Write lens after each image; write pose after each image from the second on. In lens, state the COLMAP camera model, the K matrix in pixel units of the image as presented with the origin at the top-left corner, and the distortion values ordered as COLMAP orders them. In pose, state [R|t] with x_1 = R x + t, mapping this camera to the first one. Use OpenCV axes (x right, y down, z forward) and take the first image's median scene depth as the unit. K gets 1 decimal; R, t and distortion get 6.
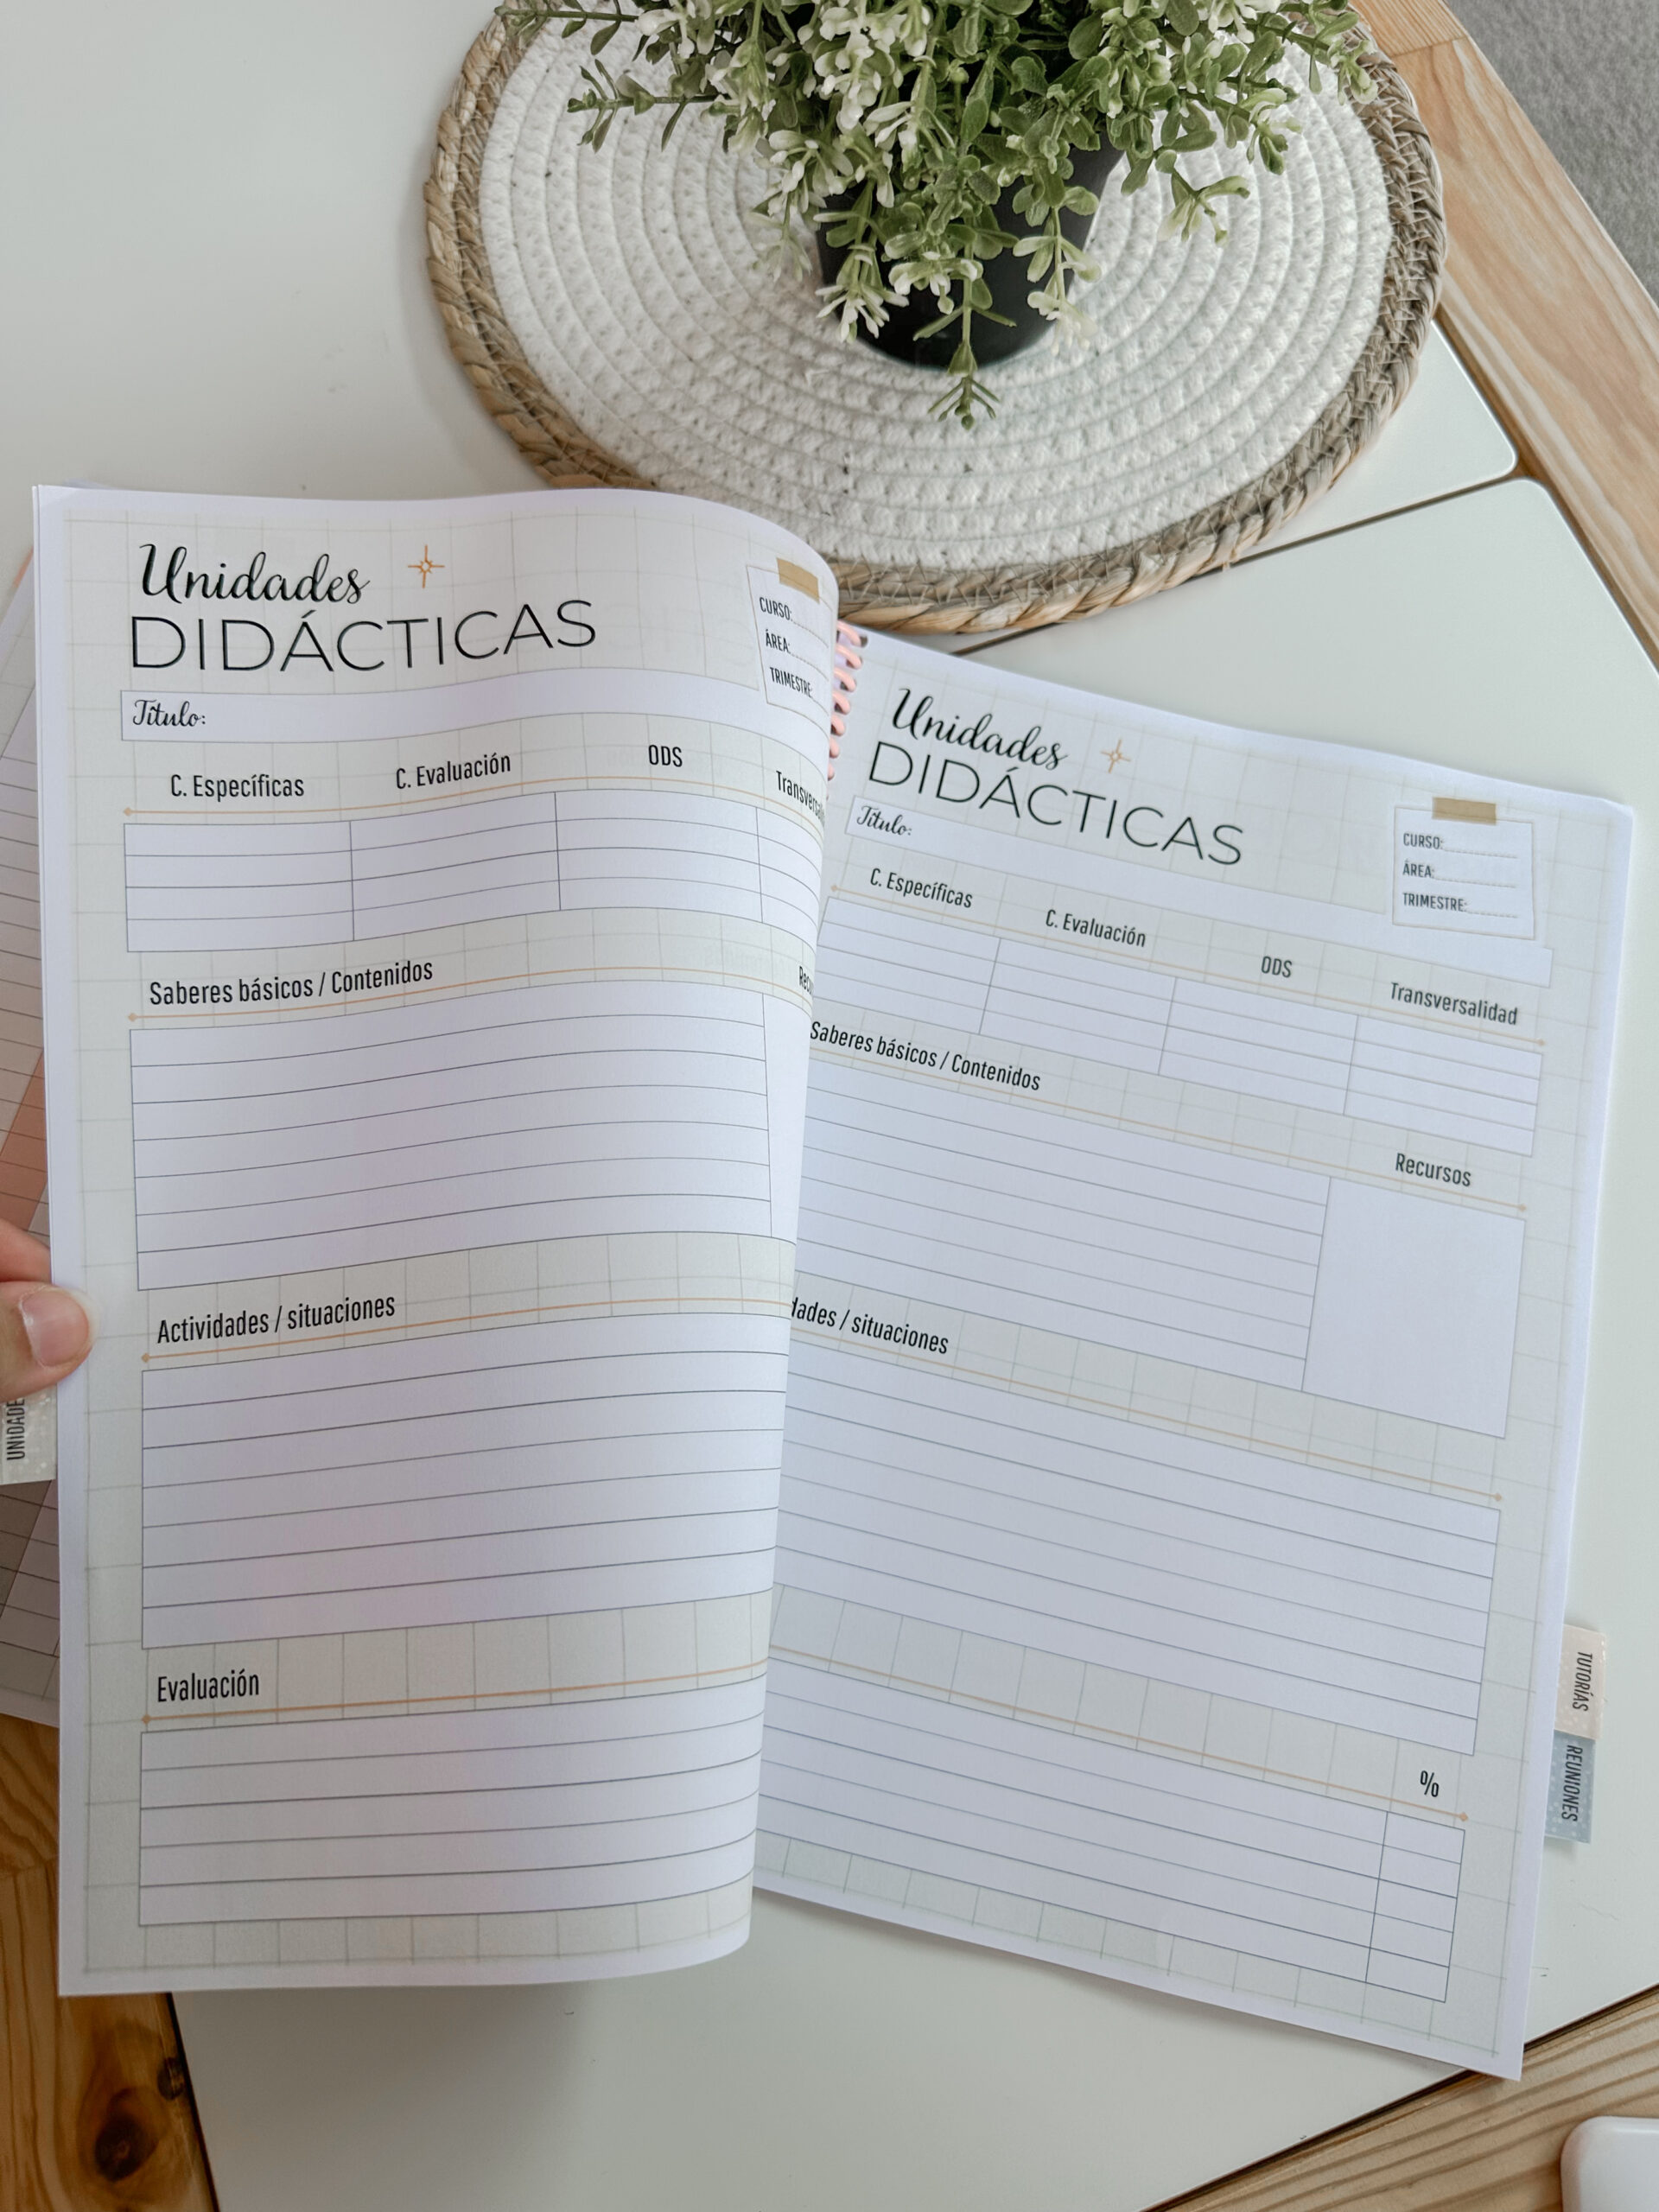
lens RADIAL K [[1514.5, 0, 837.9], [0, 1514.5, 1094.0], [0, 0, 1]] dist [-0.005802, -0.005997]
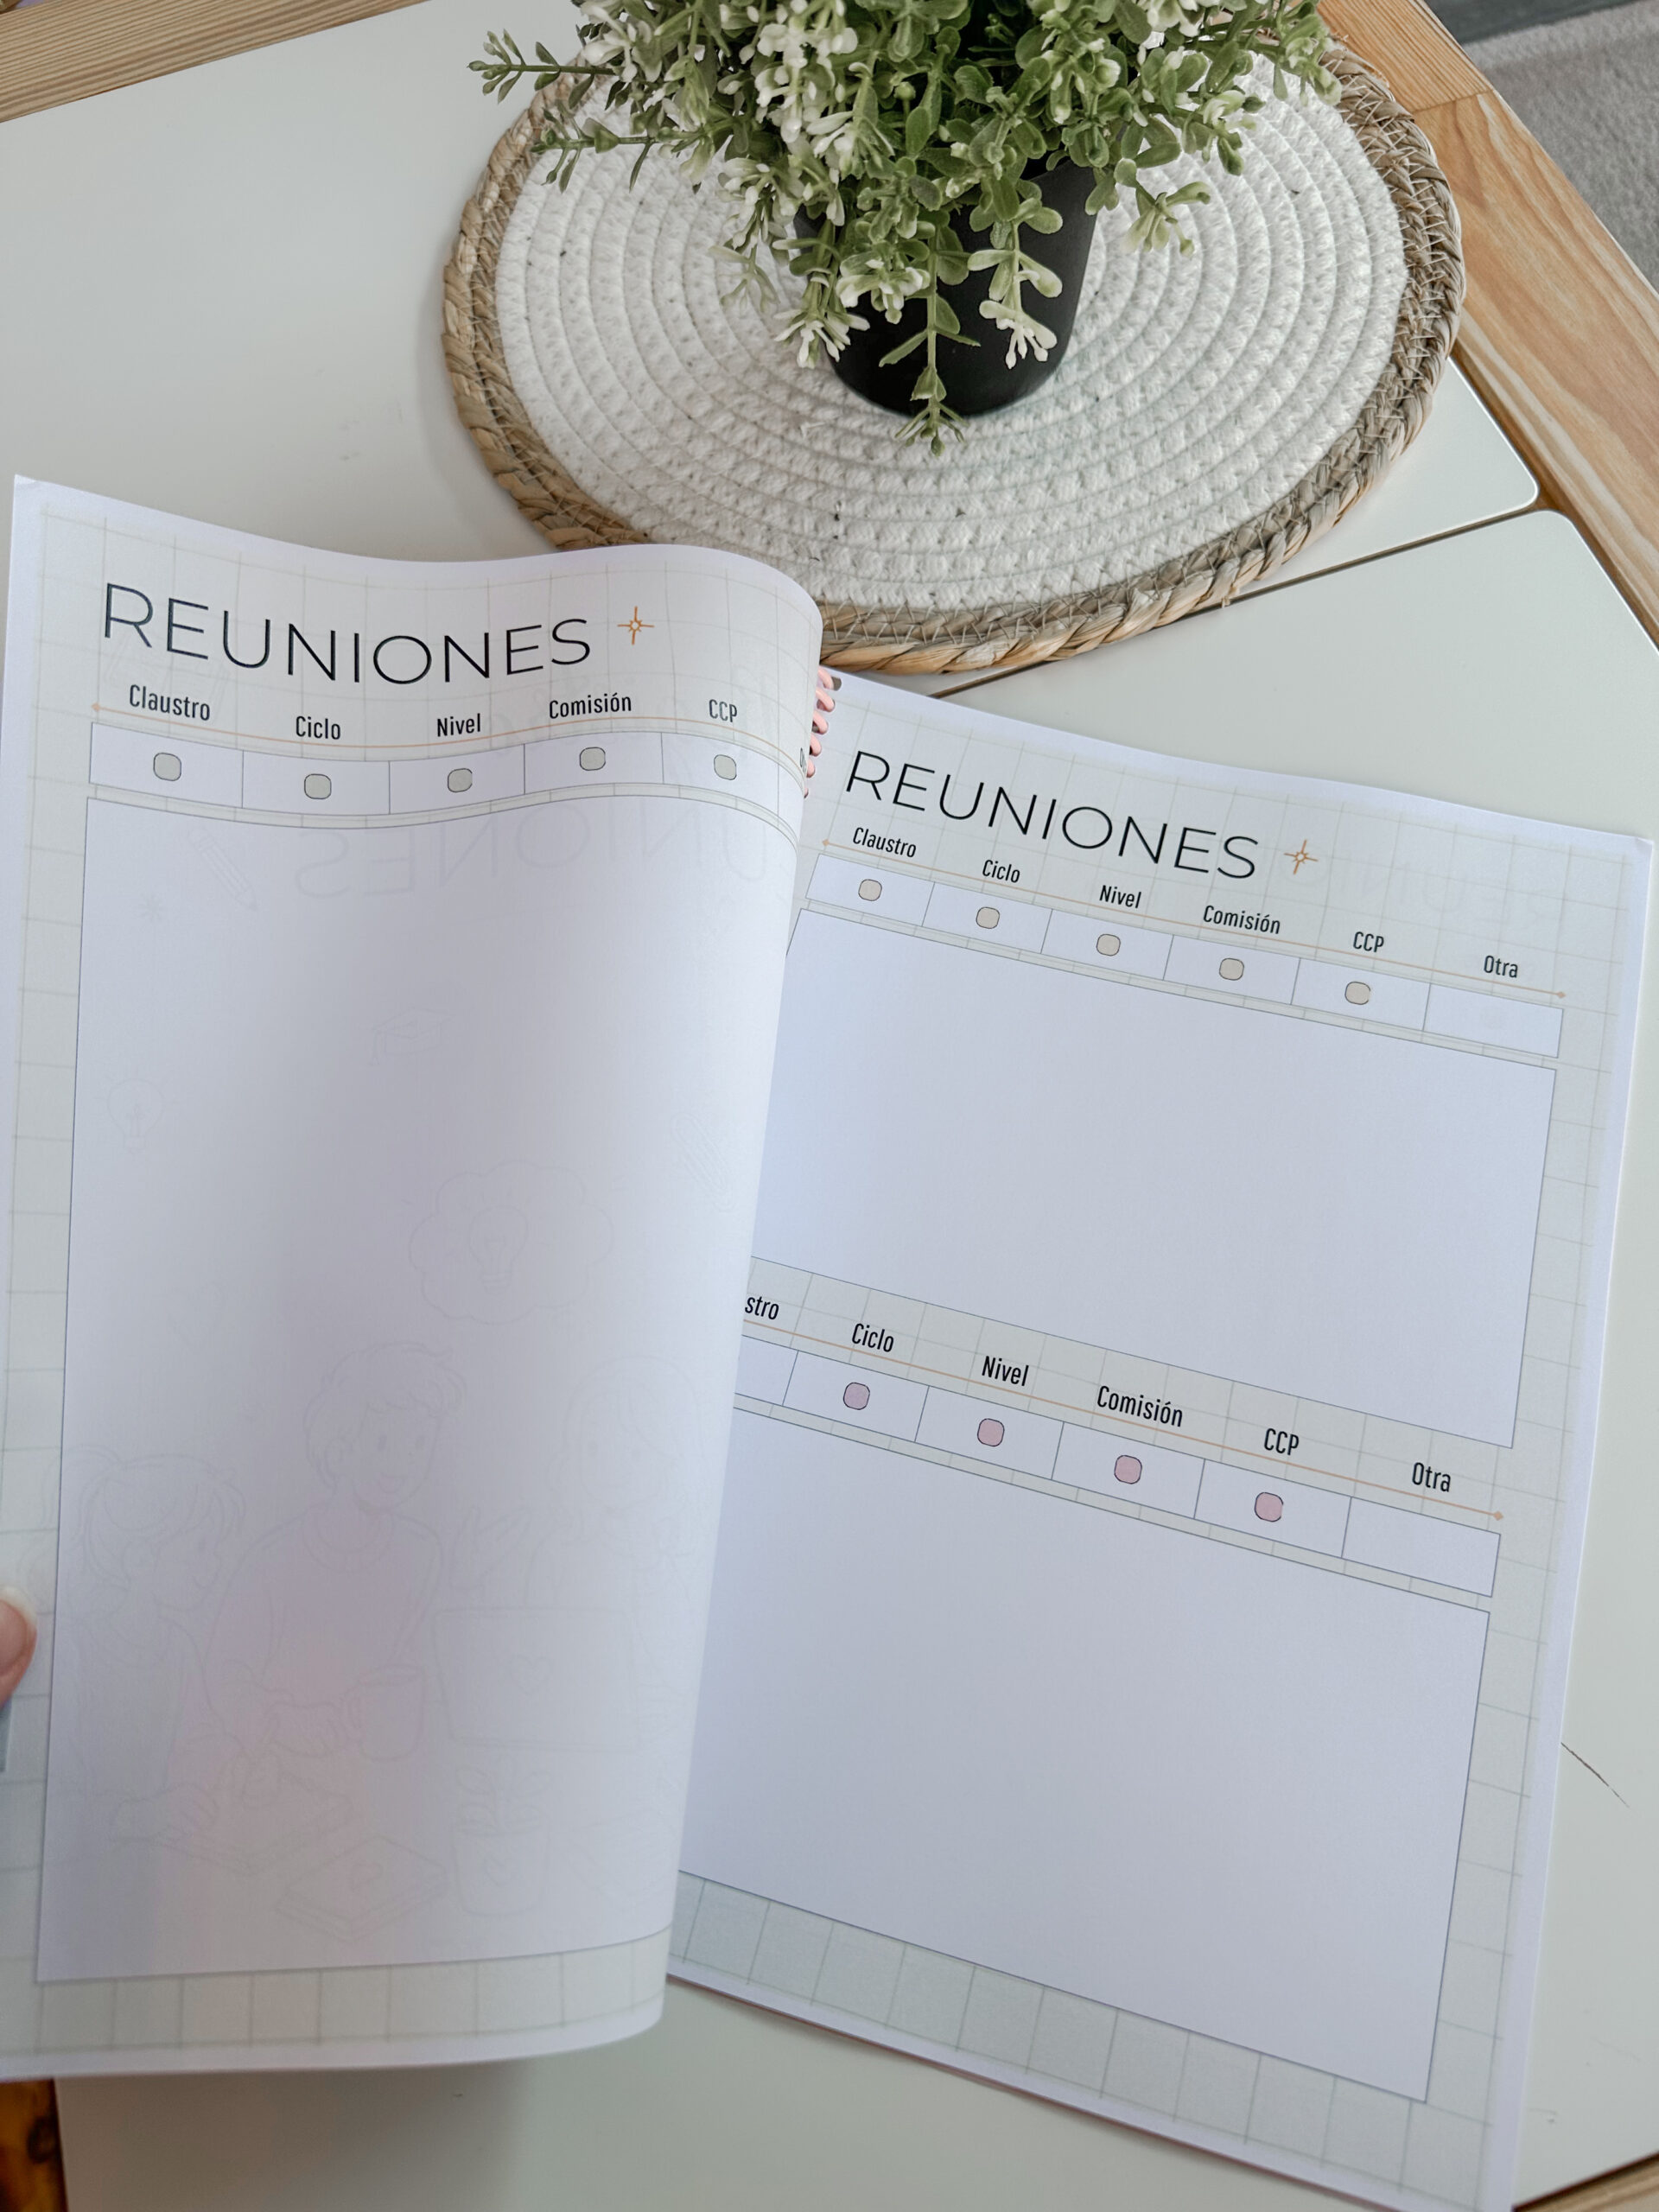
lens RADIAL K [[1511.9, 0, 829.5], [0, 1511.9, 1119.8], [0, 0, 1]] dist [-0.001498, -0.012488]
pose [[0.996408, 0.008678, -0.084234, 0.086090], [-0.014793, 0.997277, -0.072250, 0.053366], [0.083378, 0.073236, 0.993823, 0.041469]]
